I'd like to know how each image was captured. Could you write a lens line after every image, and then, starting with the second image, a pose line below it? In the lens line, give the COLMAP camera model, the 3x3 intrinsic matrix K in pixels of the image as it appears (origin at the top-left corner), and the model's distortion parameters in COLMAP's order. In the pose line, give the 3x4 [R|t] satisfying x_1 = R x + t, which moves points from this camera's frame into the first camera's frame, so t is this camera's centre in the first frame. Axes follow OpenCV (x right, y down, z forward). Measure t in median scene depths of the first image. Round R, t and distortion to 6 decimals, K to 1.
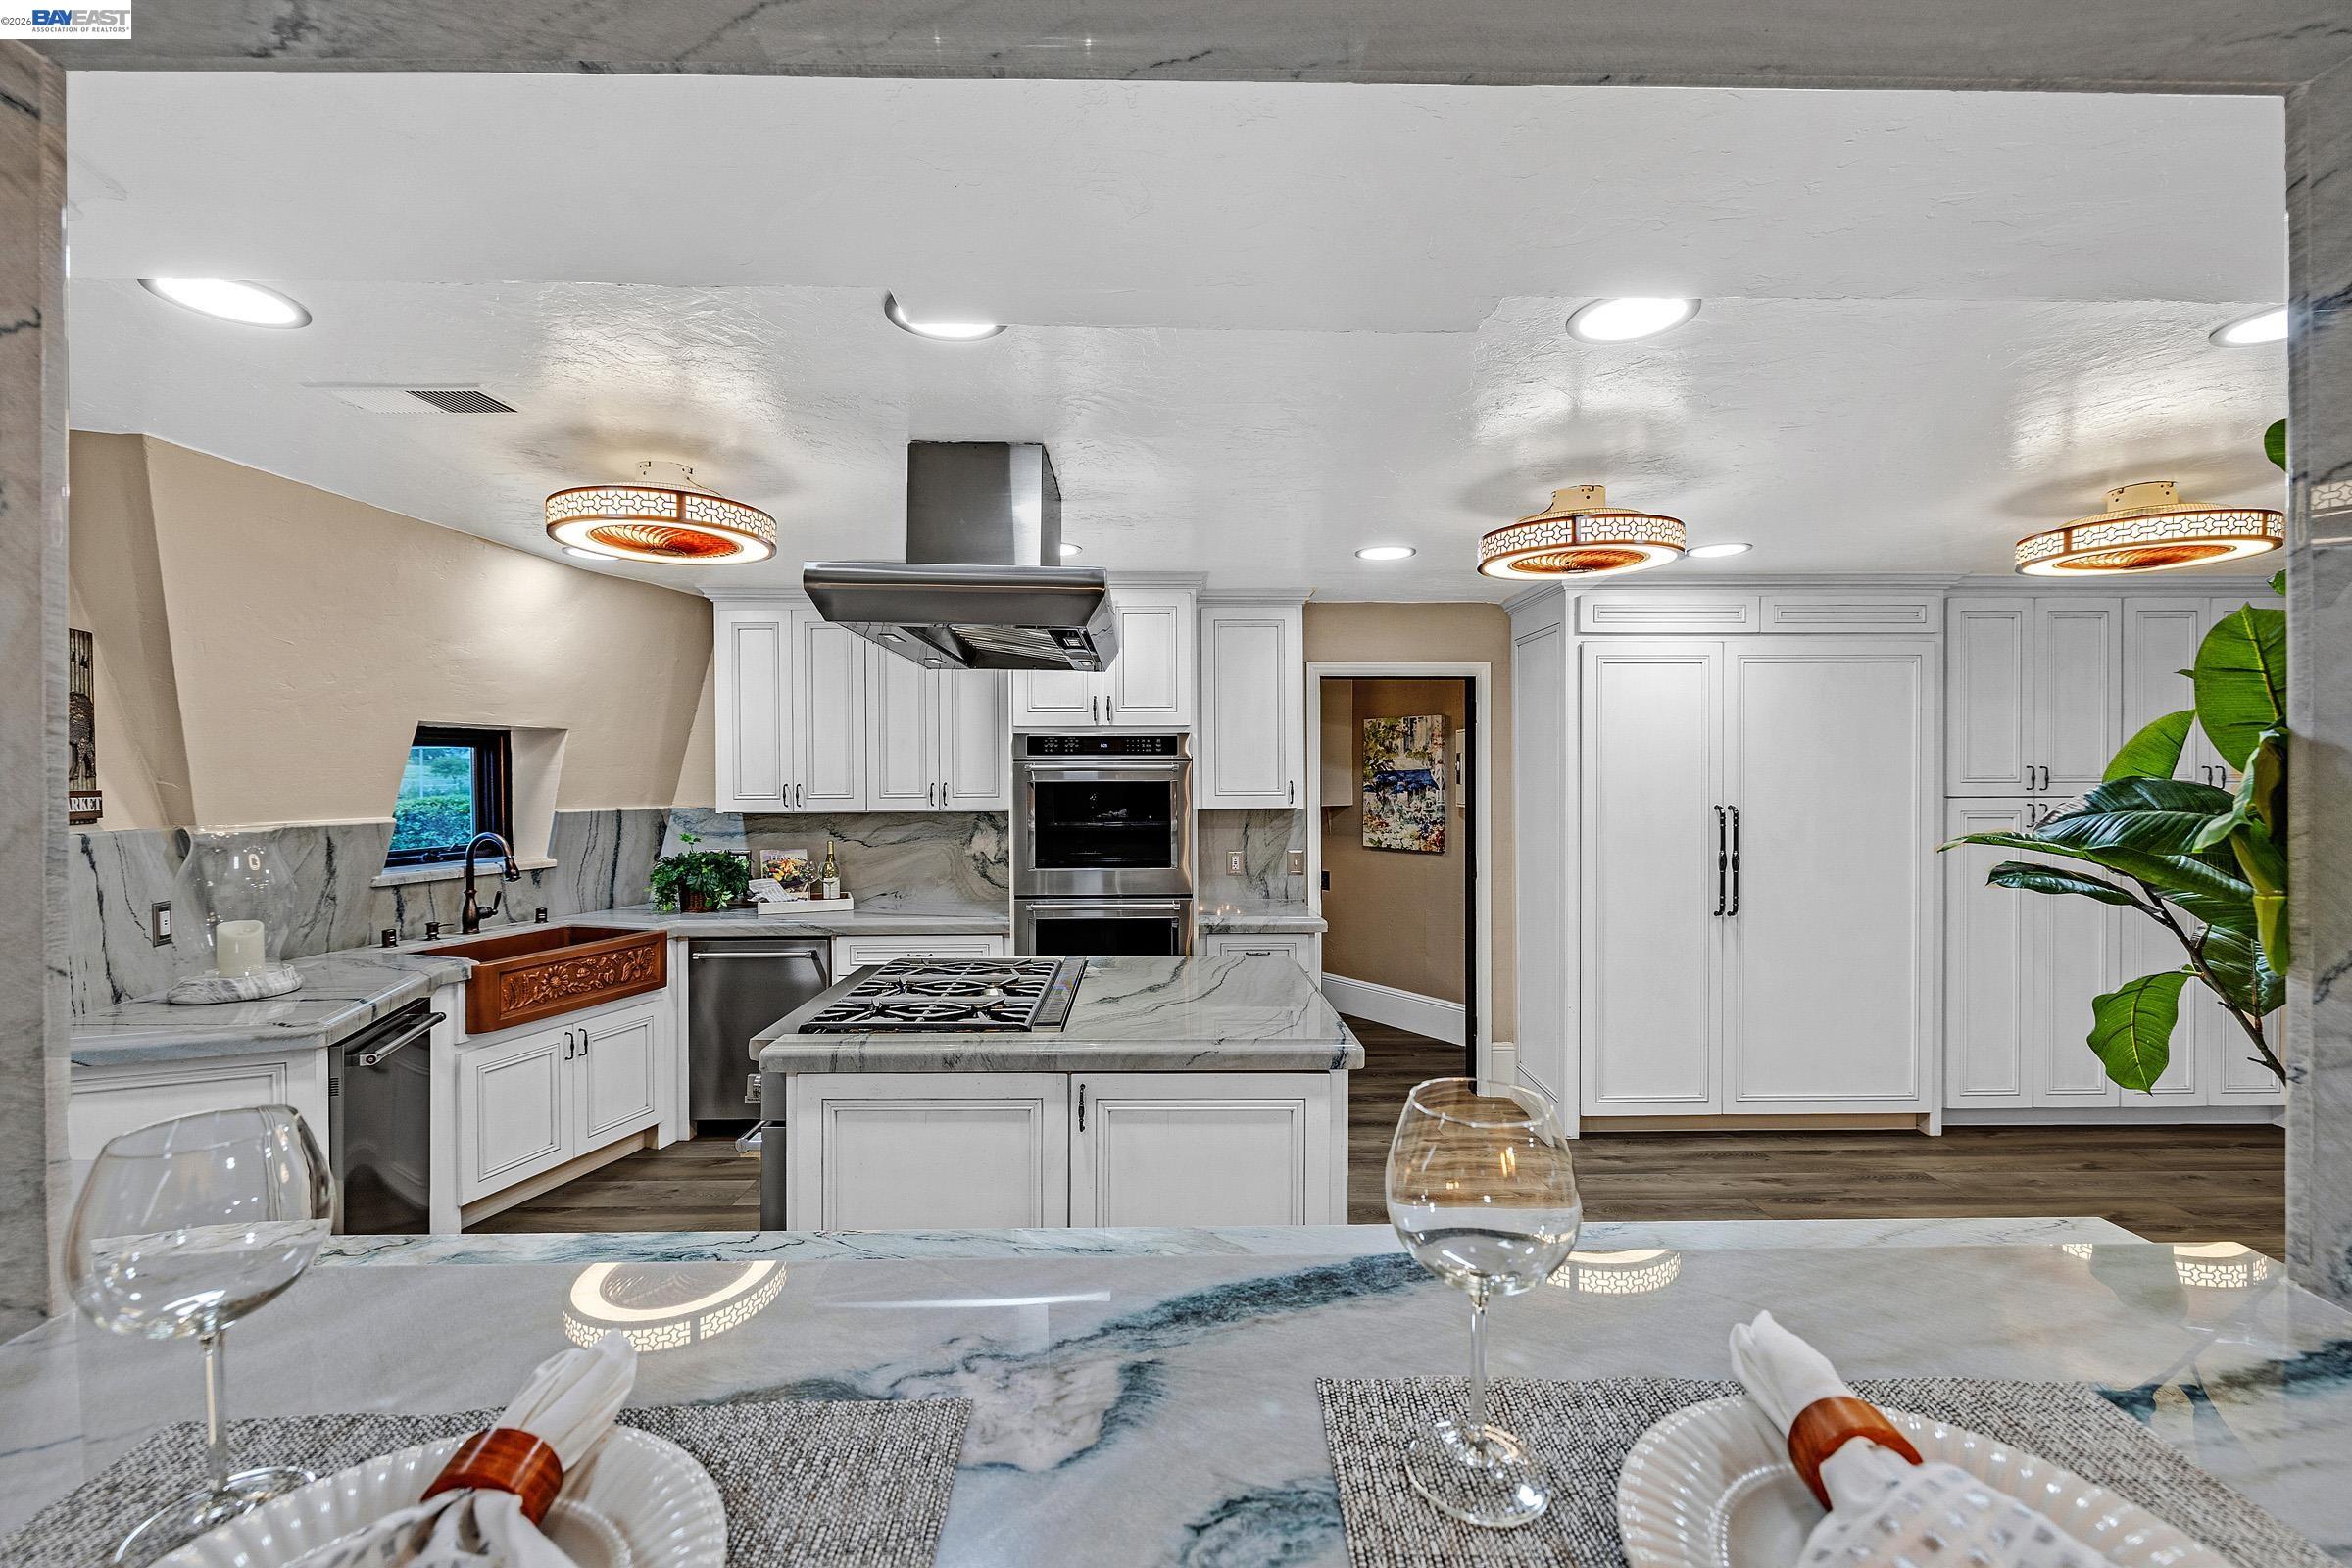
lens RADIAL K [[980.8, 0, 1176.0], [0, 980.8, 784.0], [0, 0, 1]] dist [-0.005283, -0.000310]
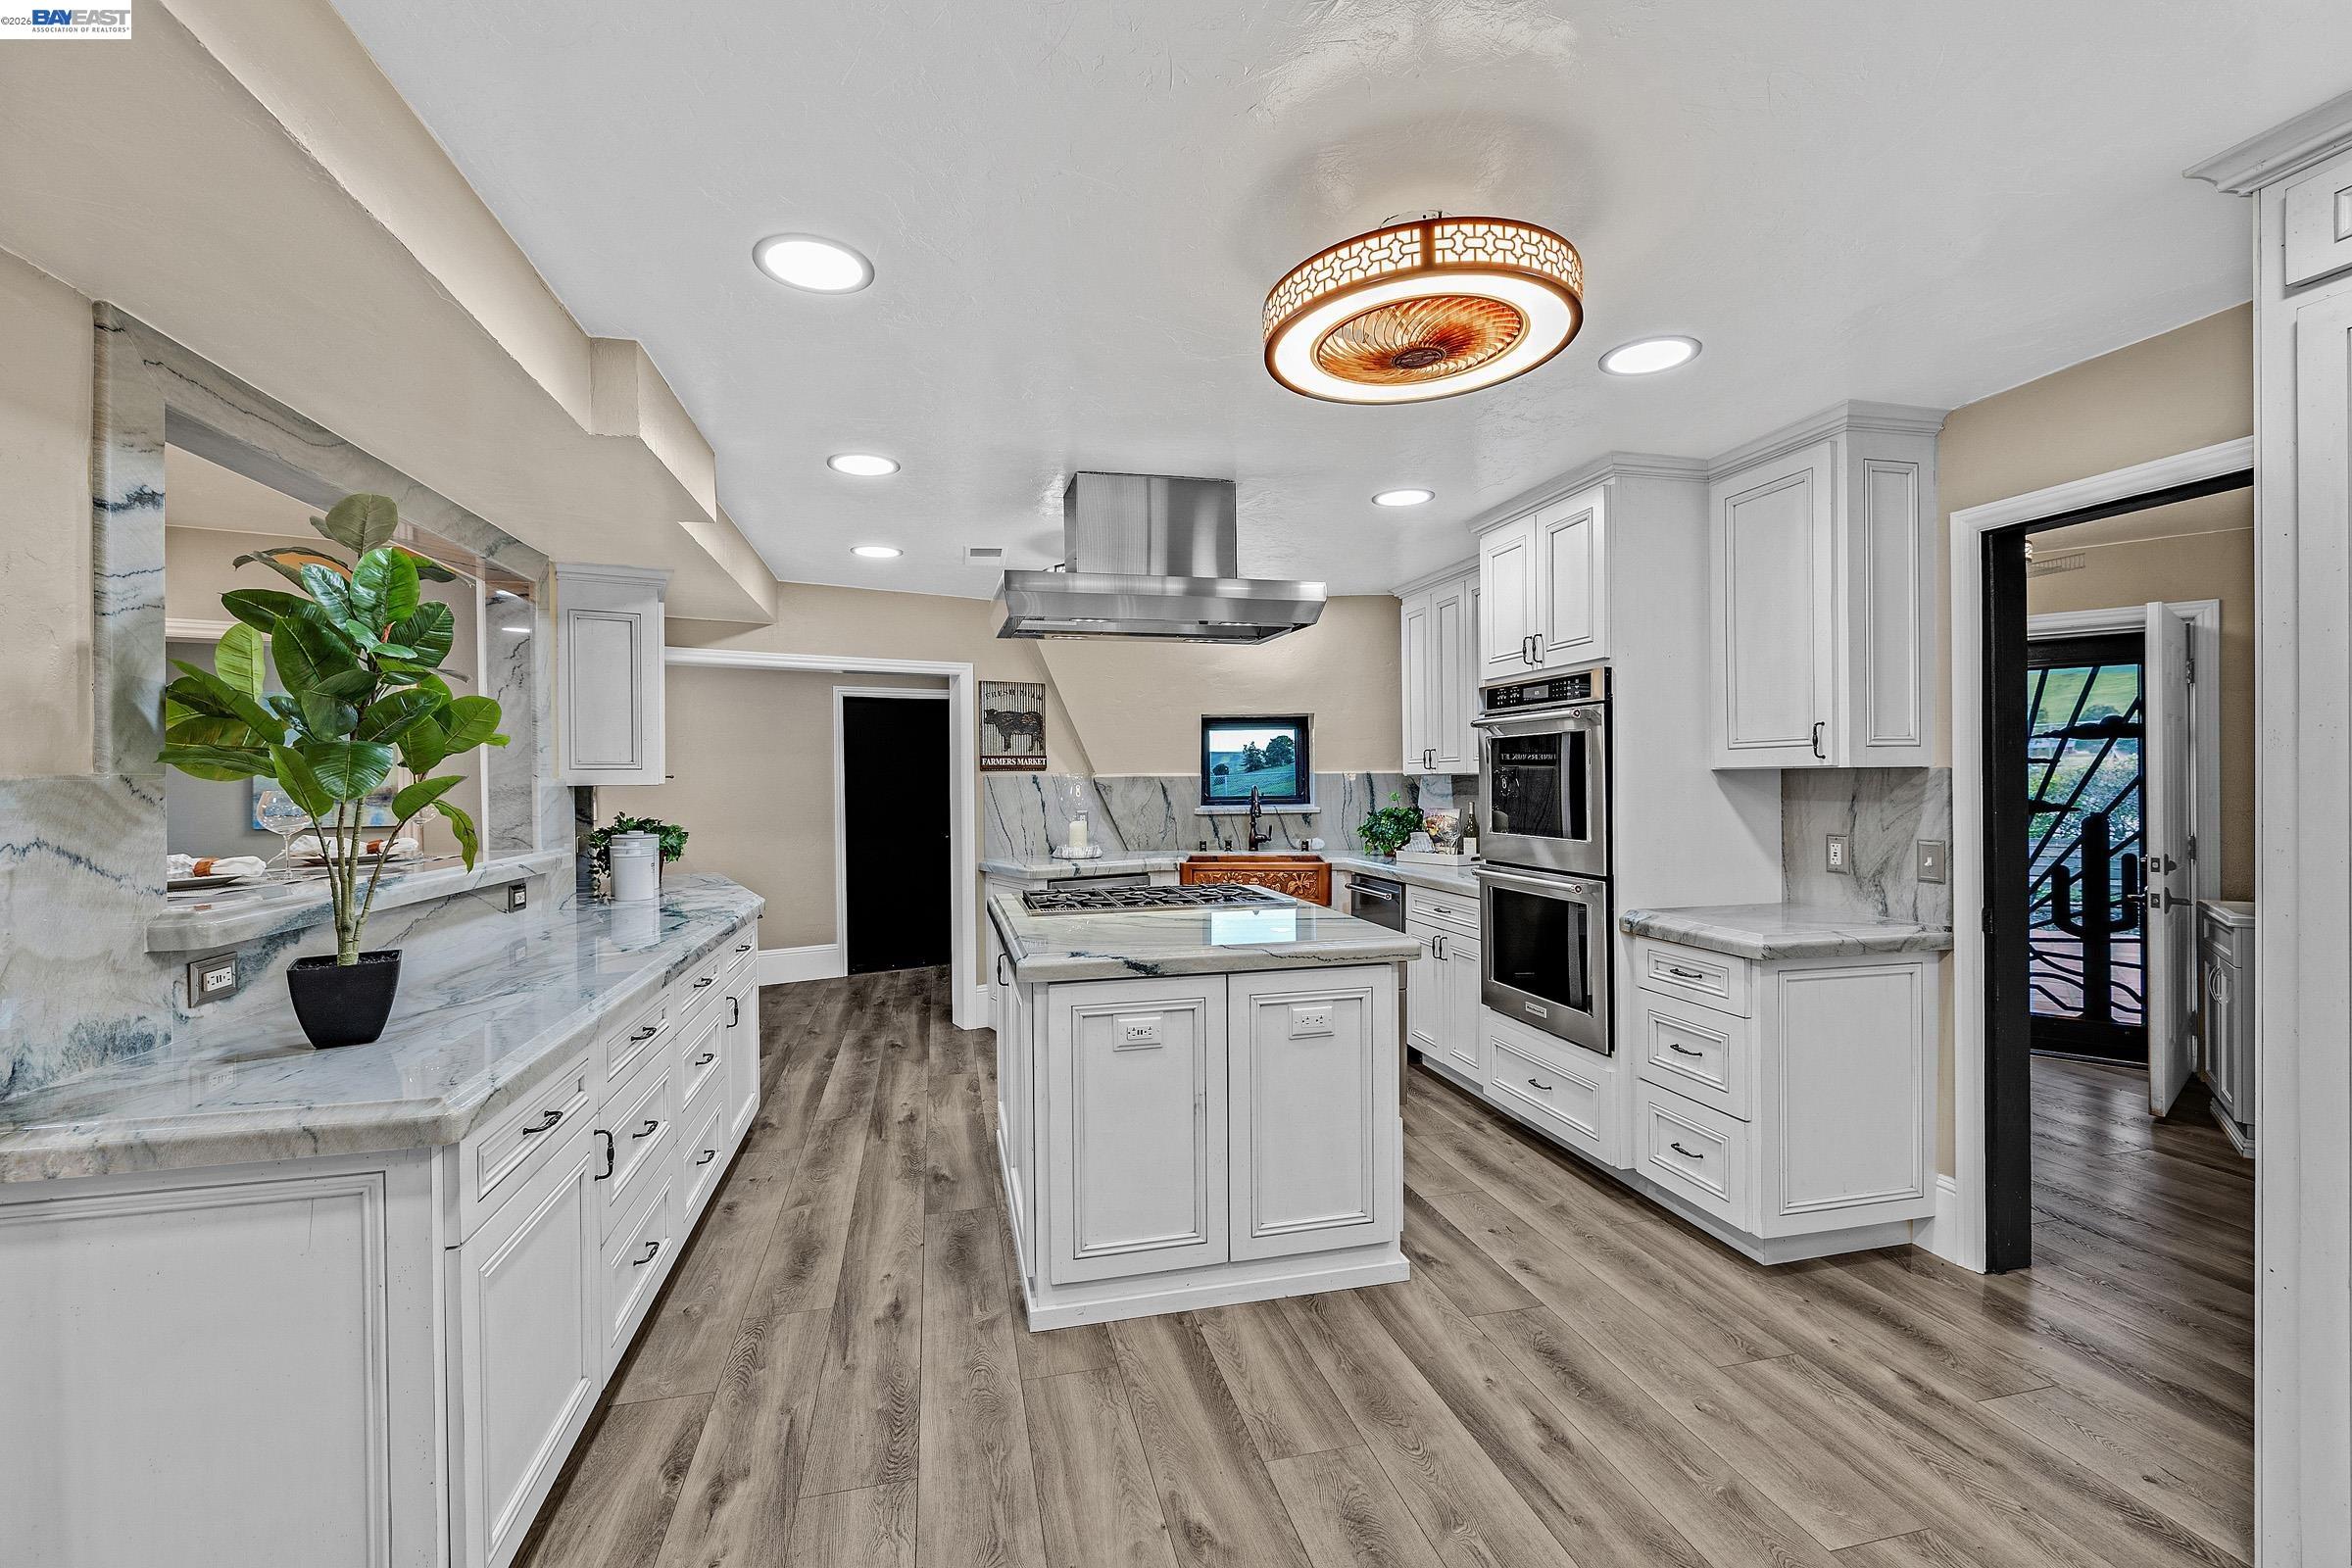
lens RADIAL K [[1021.5, 0, 1176.0], [0, 1021.5, 784.0], [0, 0, 1]] dist [-0.001130, -0.000144]
pose [[0.211401, 0.006569, -0.977377, 0.718663], [0.001013, 0.999975, 0.006940, 0.033924], [0.977399, -0.002457, 0.211389, 0.500460]]
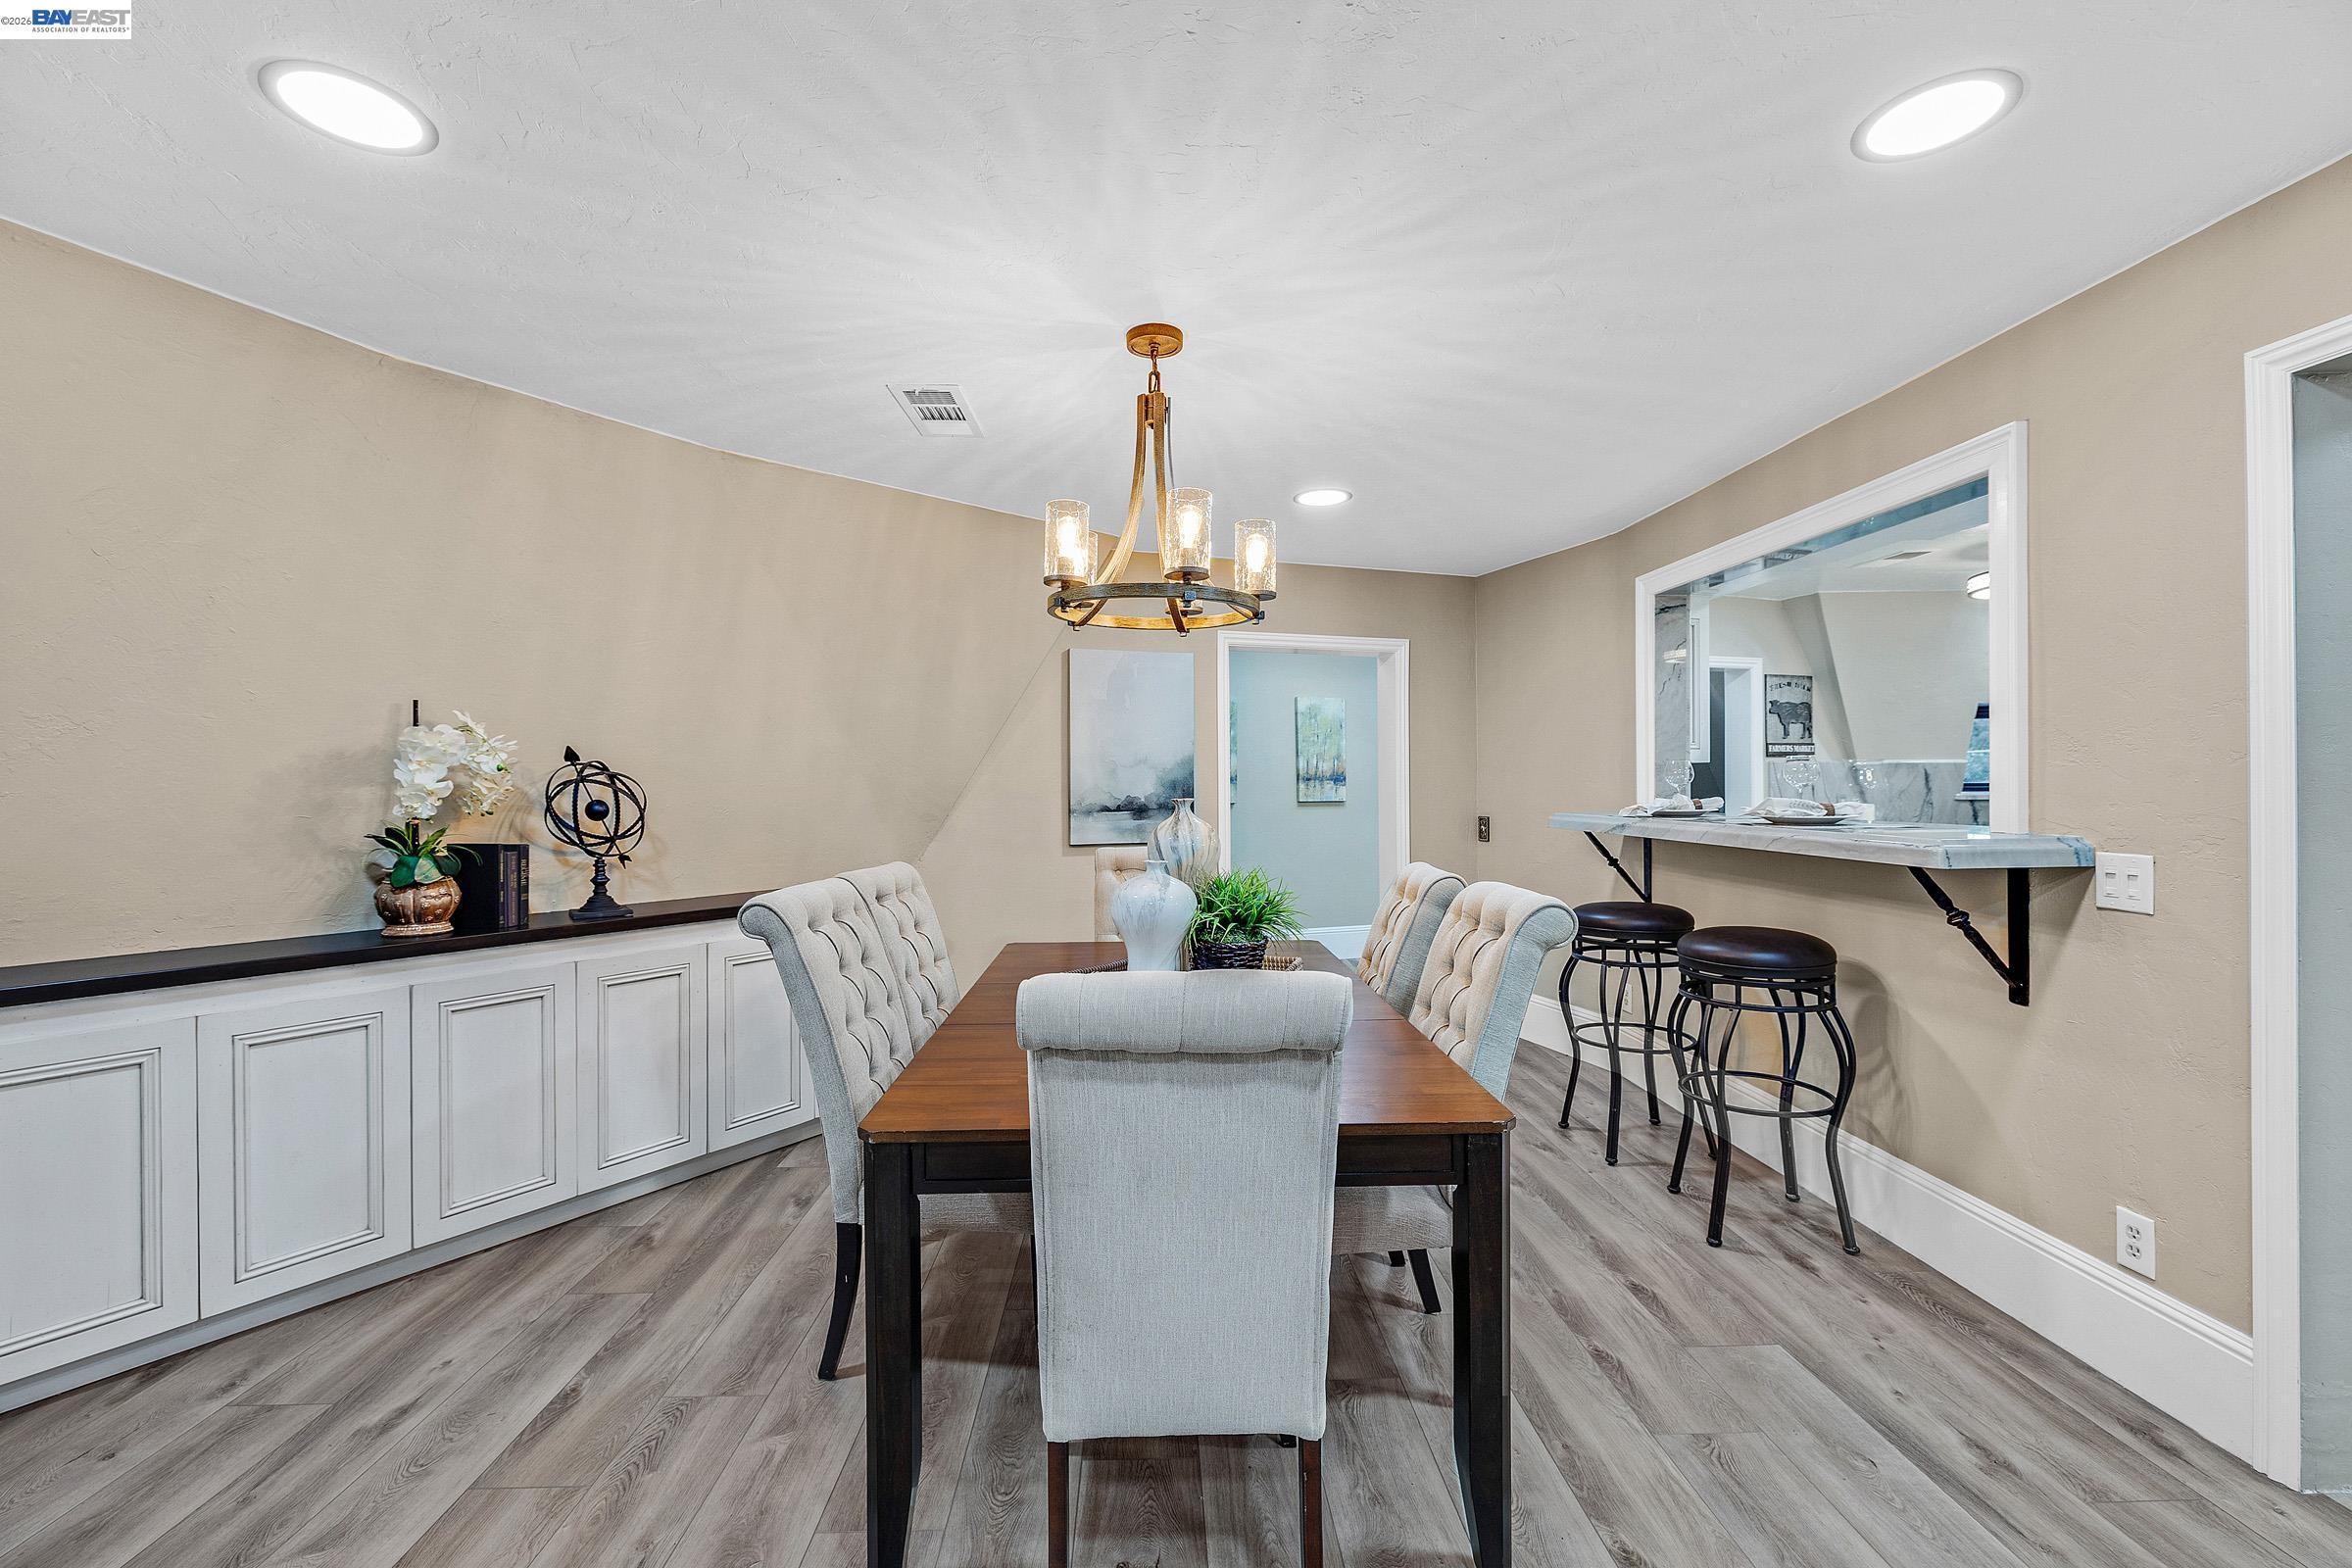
lens RADIAL K [[980.8, 0, 1176.0], [0, 980.8, 784.0], [0, 0, 1]] dist [-0.005283, -0.000310]
pose [[0.010287, 0.010843, -0.999888, 0.741611], [-0.002805, 0.999938, 0.010814, 0.051738], [0.999943, 0.002693, 0.010317, -0.329633]]
